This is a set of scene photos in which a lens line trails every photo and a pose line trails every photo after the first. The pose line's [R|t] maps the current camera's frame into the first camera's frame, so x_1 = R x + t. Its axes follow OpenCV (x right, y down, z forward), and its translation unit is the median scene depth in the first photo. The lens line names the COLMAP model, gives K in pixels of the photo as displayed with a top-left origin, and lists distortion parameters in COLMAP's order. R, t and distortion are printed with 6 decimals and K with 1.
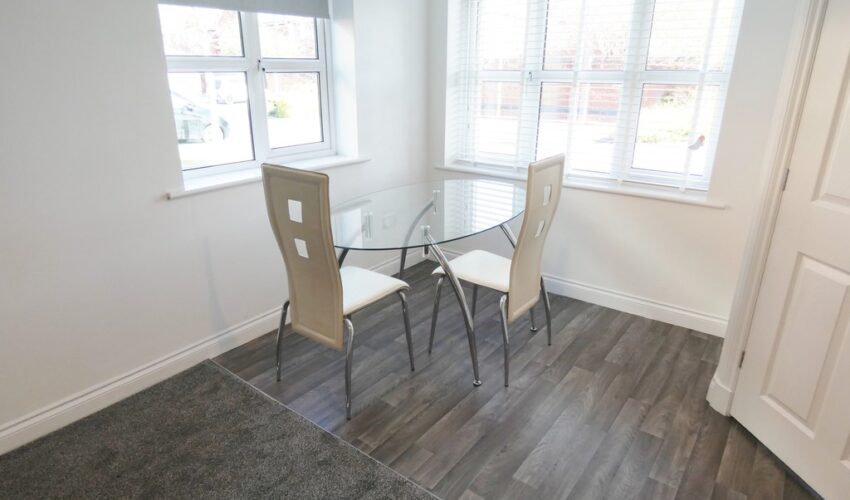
lens RADIAL K [[513.6, 0, 425.0], [0, 513.6, 250.0], [0, 0, 1]] dist [0.004727, -0.000051]
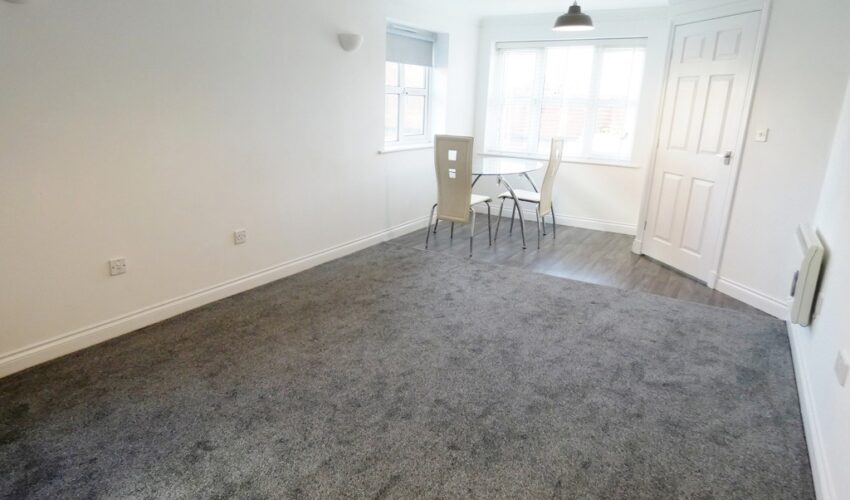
lens RADIAL K [[523.5, 0, 426.6], [0, 523.5, 260.9], [0, 0, 1]] dist [0.003433, 0.000079]
pose [[0.994030, -0.007033, 0.108882, -0.504025], [0.012048, 0.998893, -0.045473, 0.396414], [-0.108442, 0.046514, 0.993014, -1.001861]]
